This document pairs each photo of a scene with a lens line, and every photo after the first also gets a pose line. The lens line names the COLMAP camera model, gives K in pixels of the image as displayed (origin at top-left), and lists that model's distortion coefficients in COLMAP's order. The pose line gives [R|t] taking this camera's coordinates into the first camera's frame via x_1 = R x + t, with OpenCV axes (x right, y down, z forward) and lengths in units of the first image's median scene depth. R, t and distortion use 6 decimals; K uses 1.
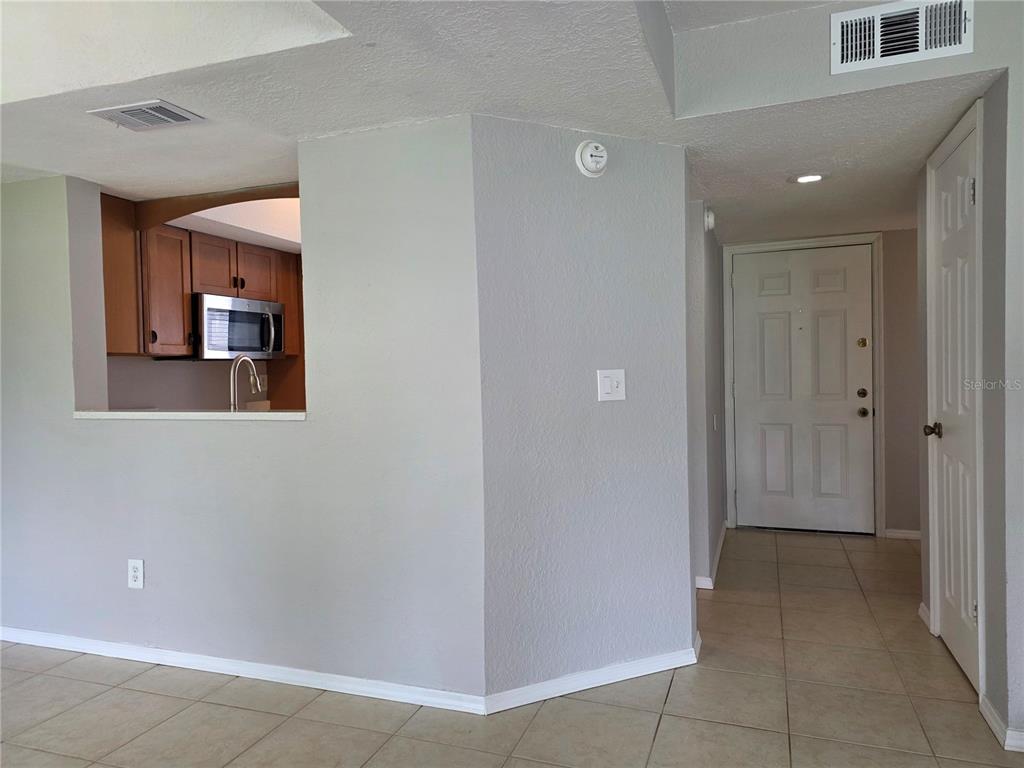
lens RADIAL K [[672.6, 0, 521.2], [0, 672.6, 380.1], [0, 0, 1]] dist [0.074396, -0.052174]
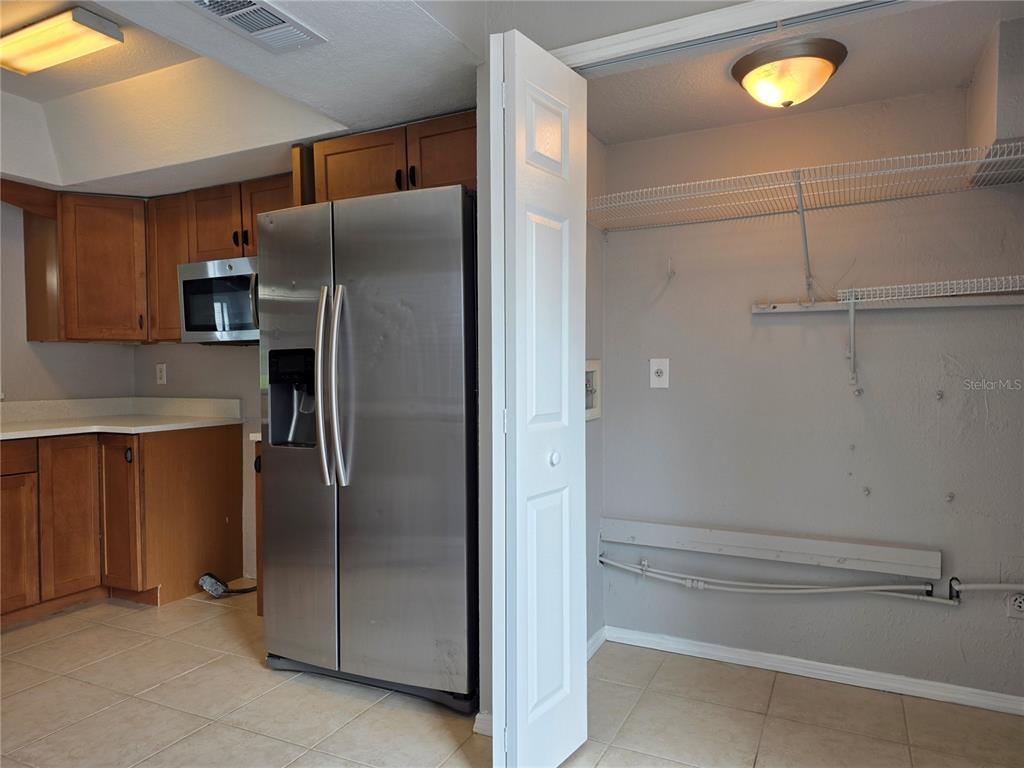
lens RADIAL K [[672.6, 0, 515.0], [0, 672.6, 388.0], [0, 0, 1]] dist [0.074396, -0.052174]
pose [[-0.102435, 0.041762, -0.993863, 0.466953], [-0.002787, 0.999102, 0.042270, -0.017448], [0.994736, 0.007100, -0.102226, 2.121823]]
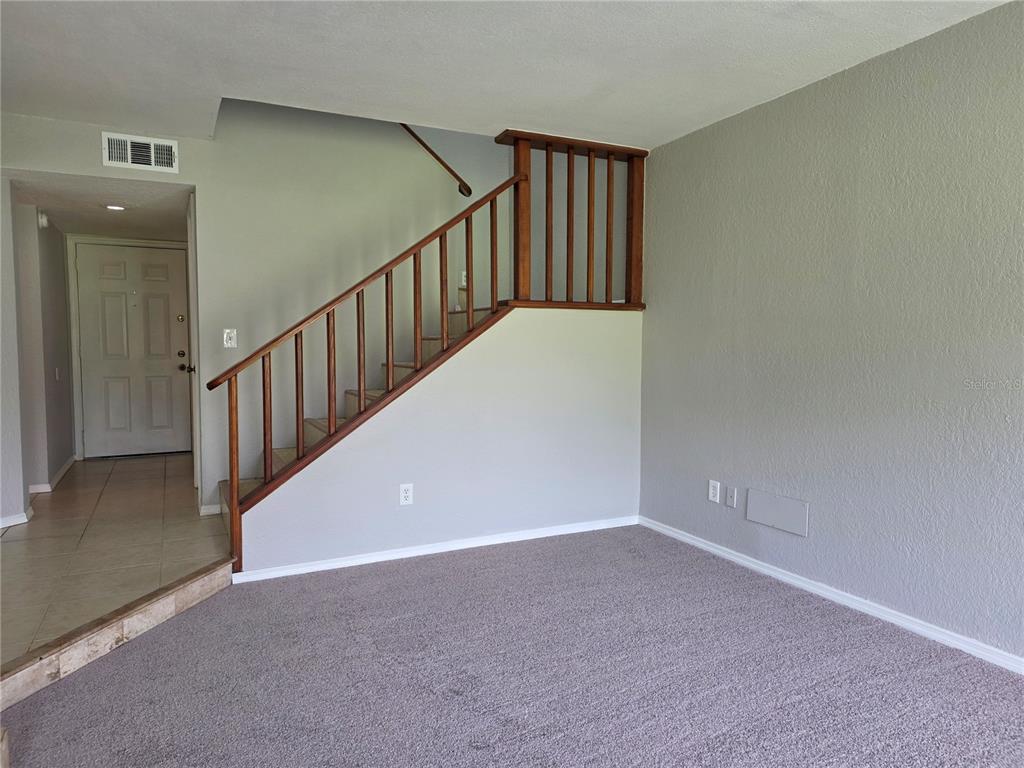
lens RADIAL K [[672.6, 0, 509.3], [0, 672.6, 383.2], [0, 0, 1]] dist [0.074396, -0.052174]
pose [[0.692633, -0.025647, 0.720834, -0.092573], [-0.001519, 0.999314, 0.037015, 0.041710], [-0.721288, -0.026732, 0.692119, -0.771443]]
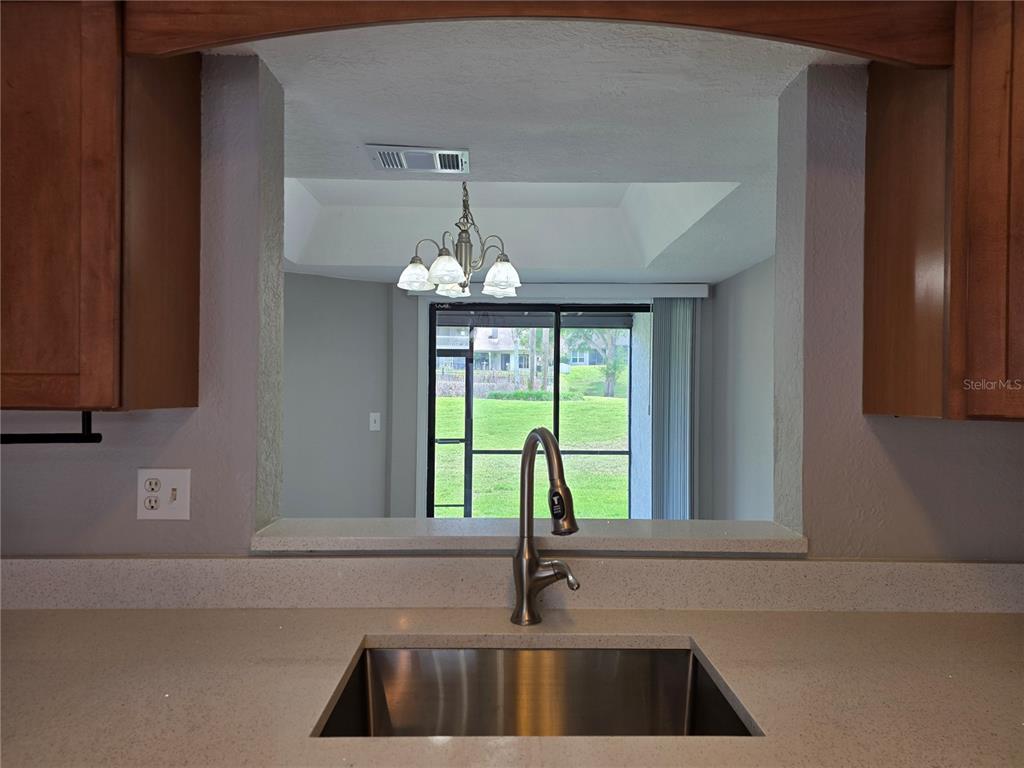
lens RADIAL K [[672.6, 0, 518.1], [0, 672.6, 392.2], [0, 0, 1]] dist [0.074396, -0.052174]
pose [[-0.934170, 0.007647, -0.356746, -0.279251], [0.002091, 0.999870, 0.015958, -0.071690], [0.356822, 0.014162, -0.934065, 1.485658]]
